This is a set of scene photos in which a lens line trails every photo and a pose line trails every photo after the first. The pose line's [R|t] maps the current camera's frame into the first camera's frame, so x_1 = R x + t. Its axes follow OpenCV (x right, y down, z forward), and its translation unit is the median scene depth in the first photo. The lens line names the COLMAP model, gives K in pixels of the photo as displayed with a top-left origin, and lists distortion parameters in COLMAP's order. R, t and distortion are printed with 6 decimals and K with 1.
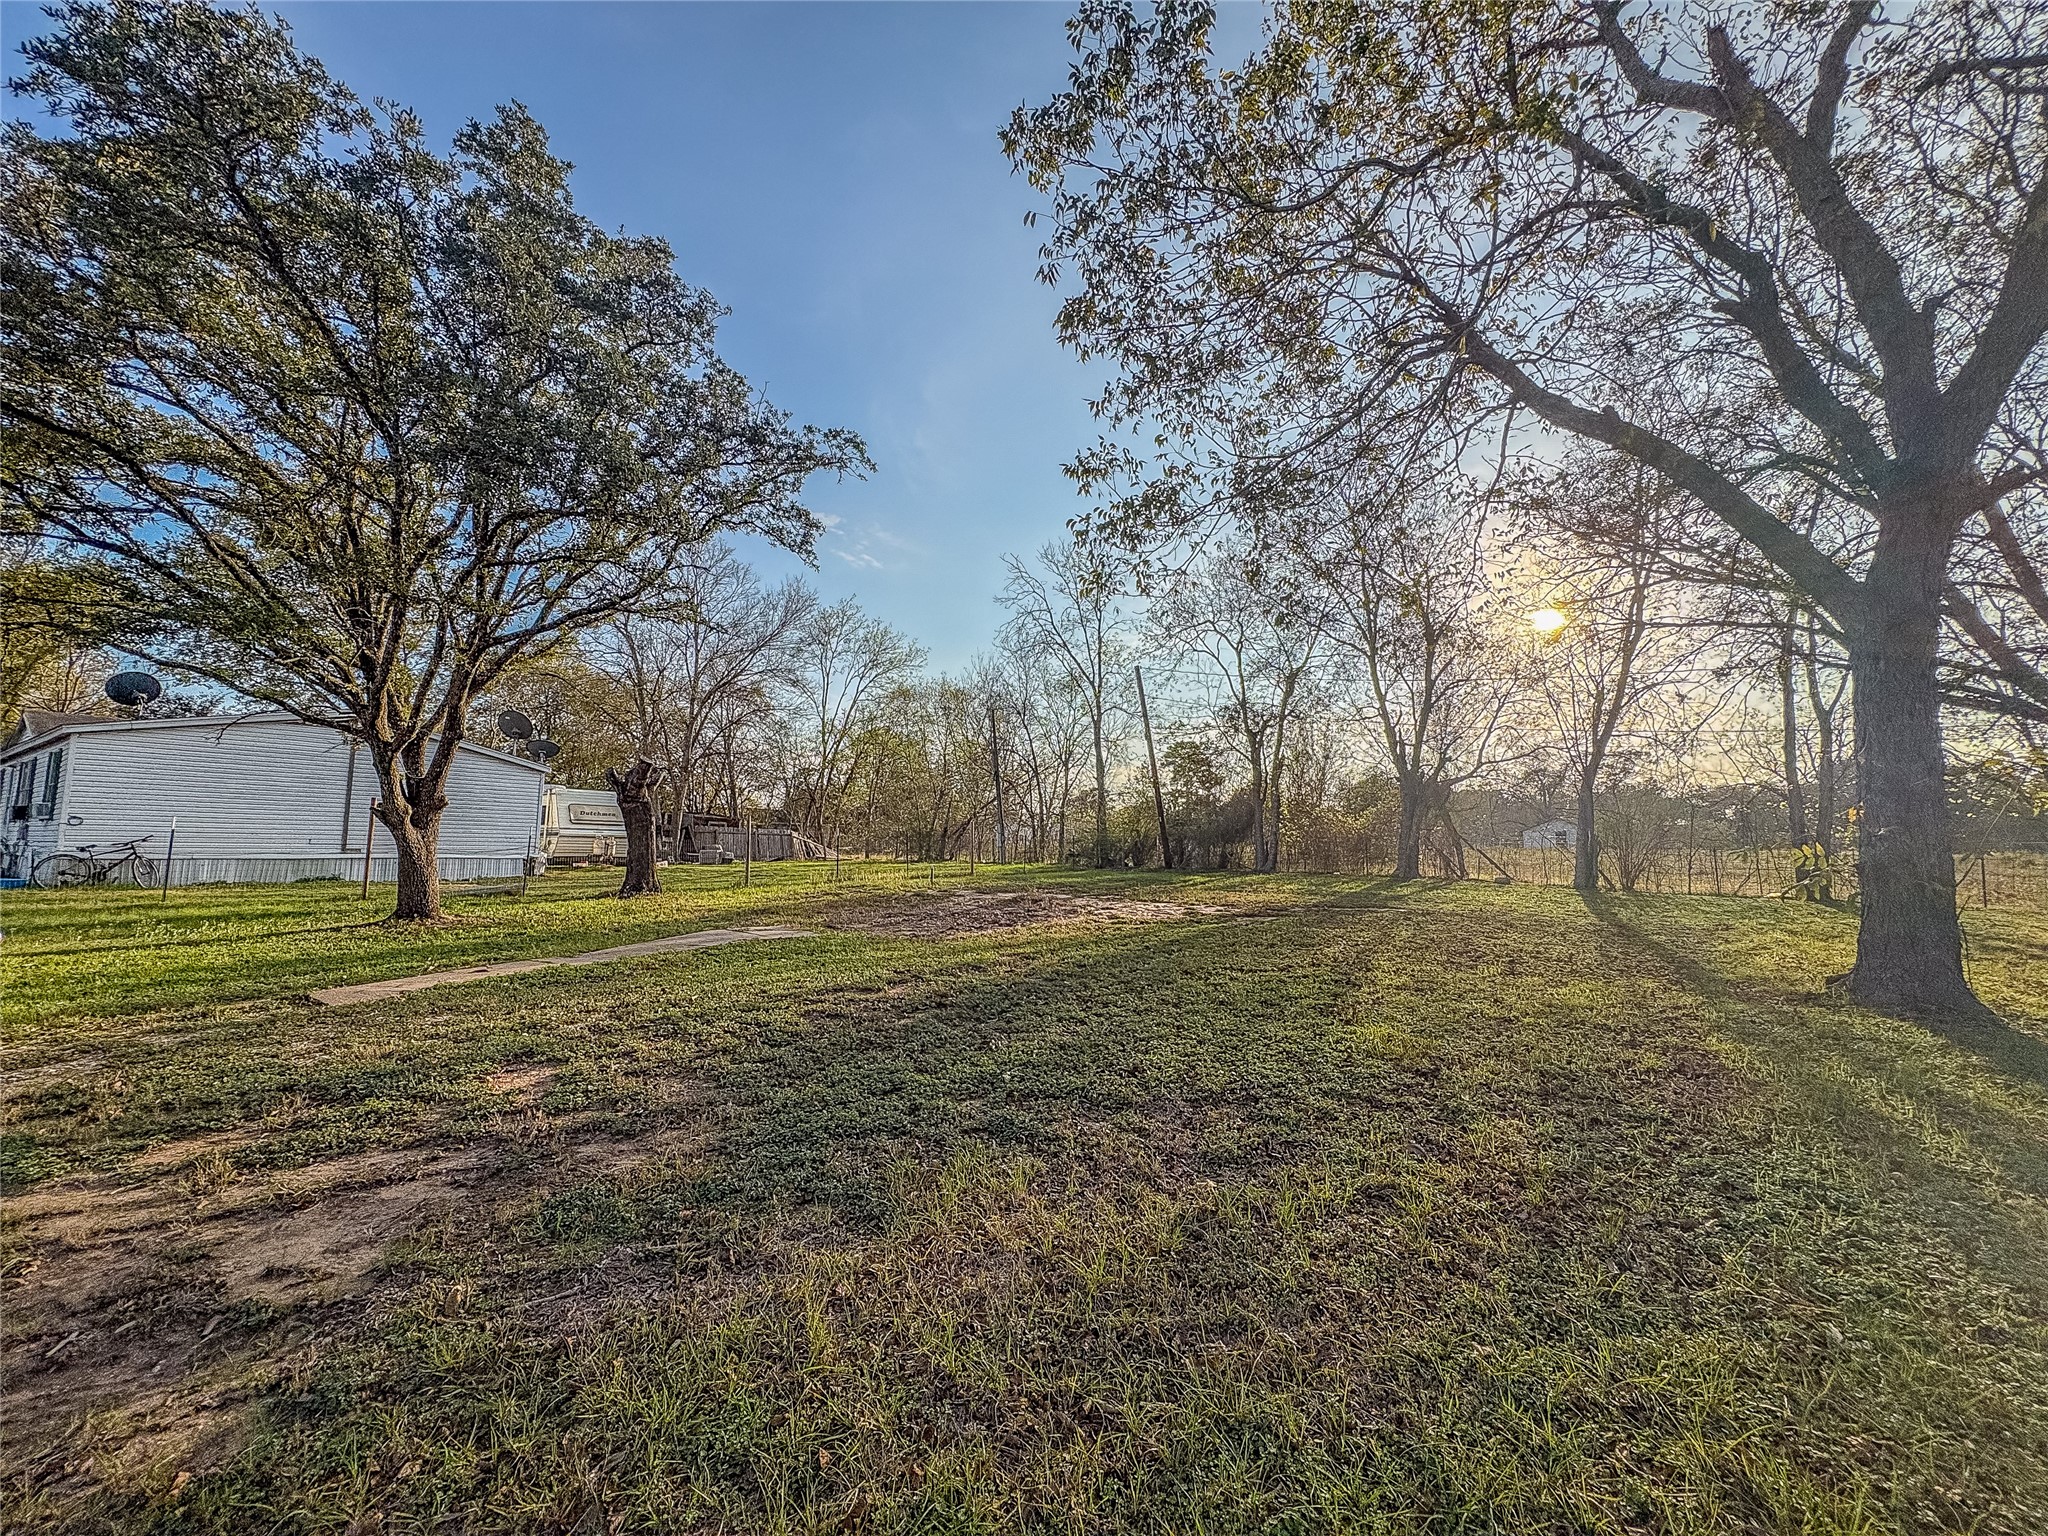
lens RADIAL K [[816.9, 0, 1024.3], [0, 816.9, 768.2], [0, 0, 1]] dist [0.001250, 0.000026]
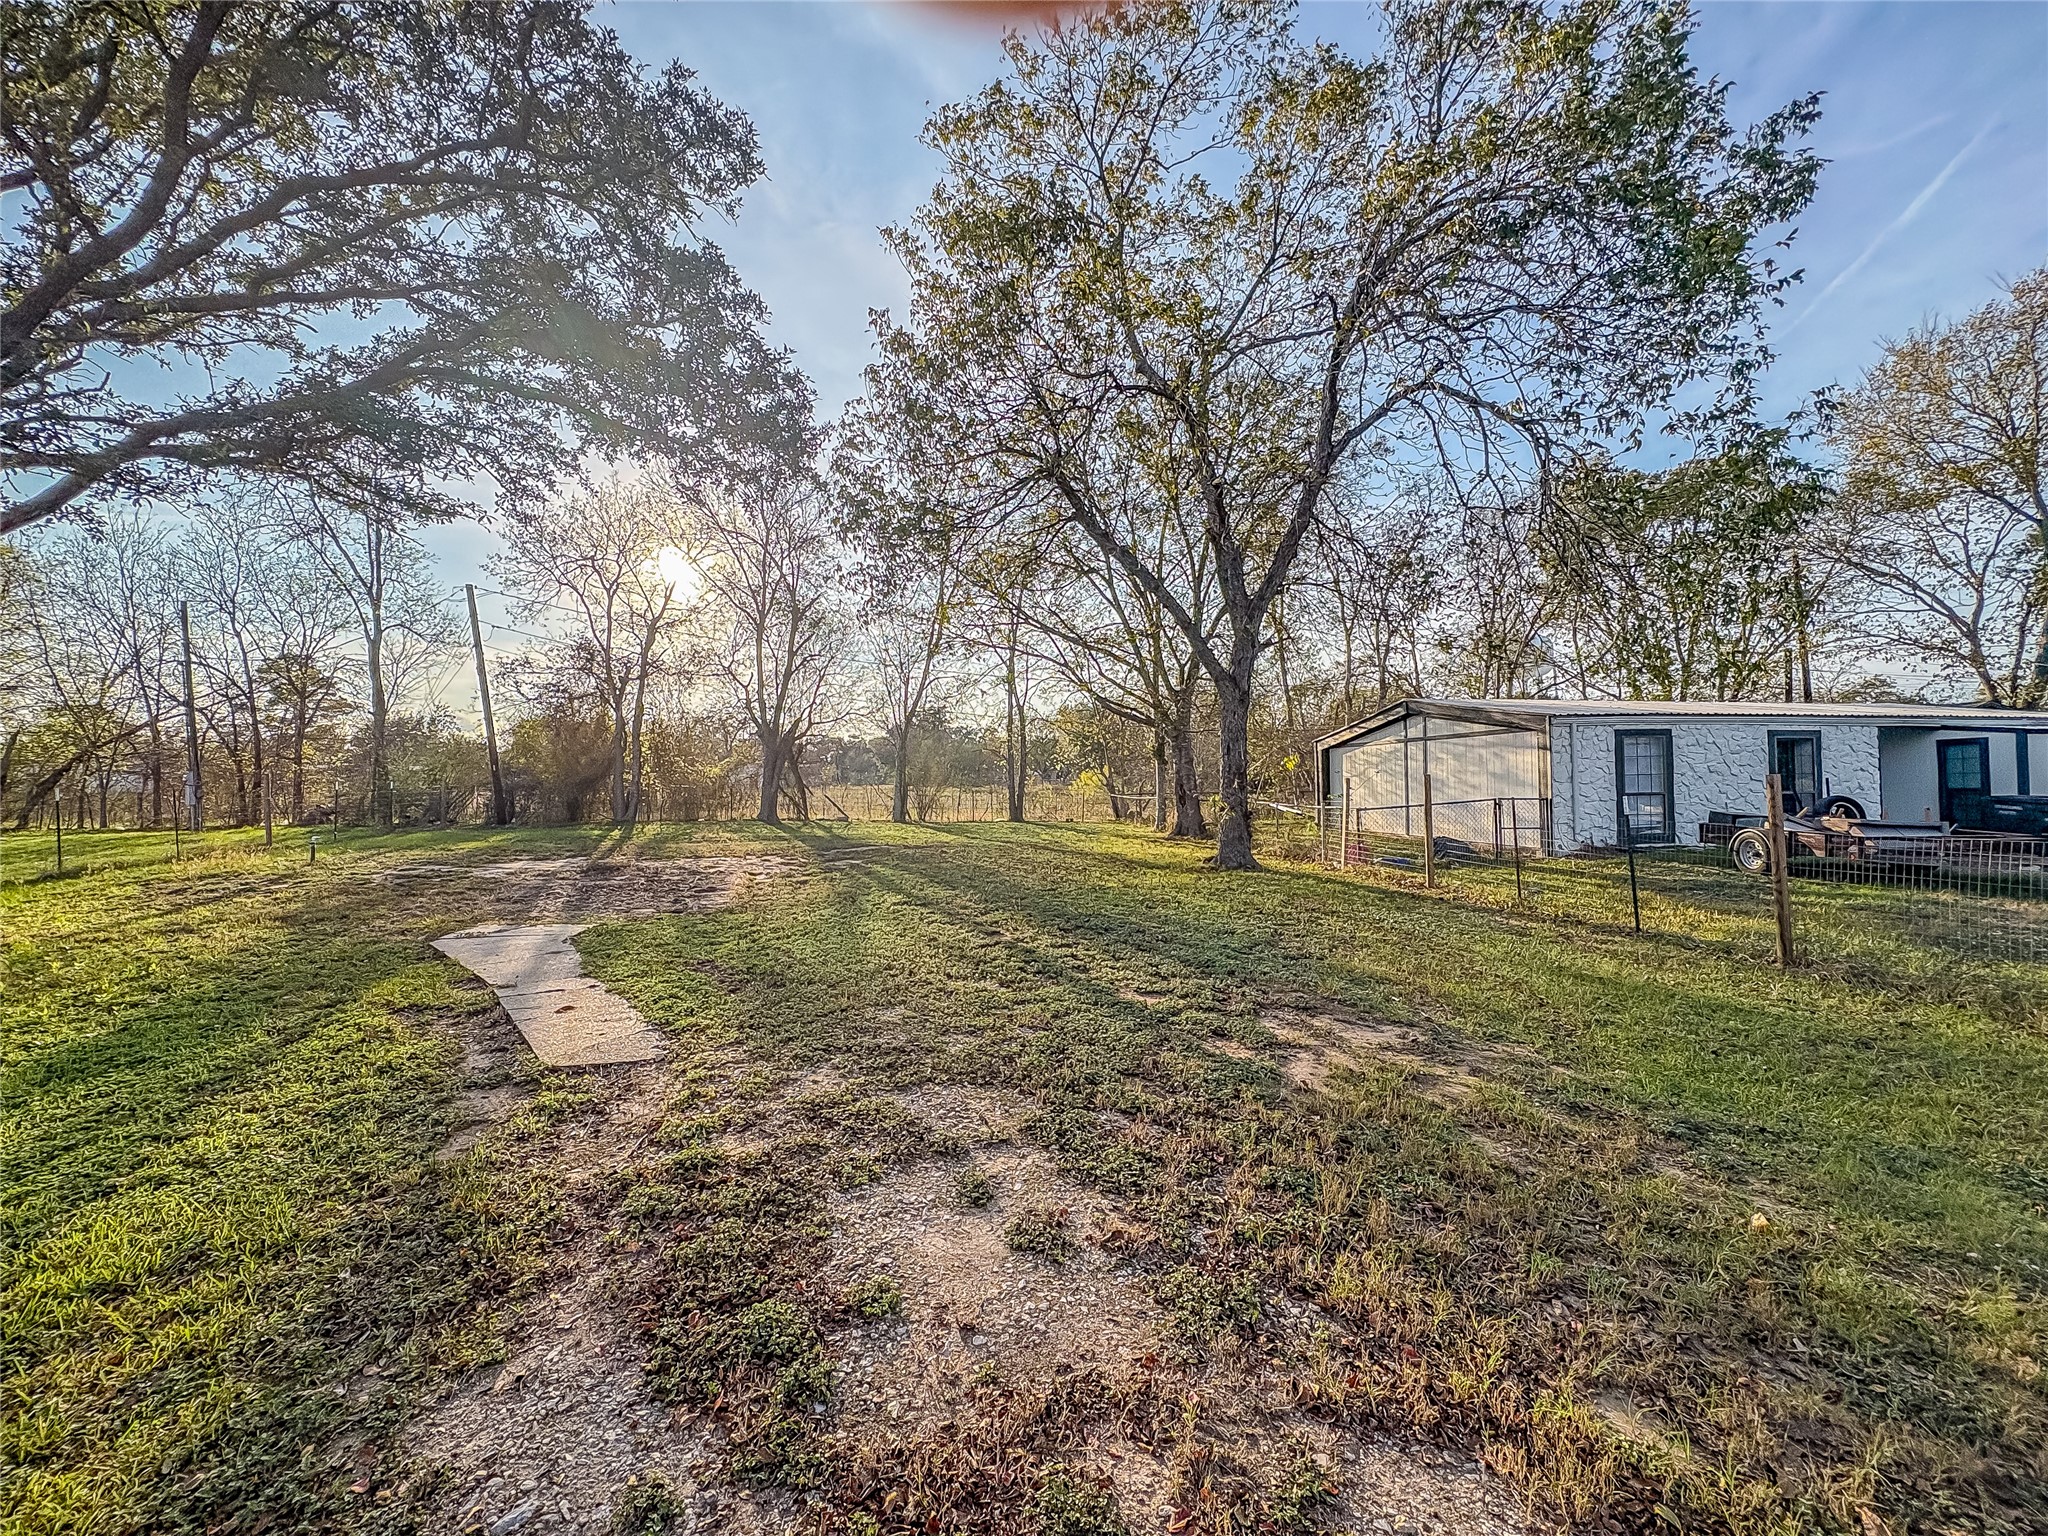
lens RADIAL K [[816.9, 0, 1024.3], [0, 816.9, 768.2], [0, 0, 1]] dist [0.001250, 0.000026]
pose [[0.556432, -0.002084, 0.830891, -0.283663], [-0.061697, 0.997133, 0.043818, -0.009460], [-0.828599, -0.075645, 0.554708, 0.061912]]
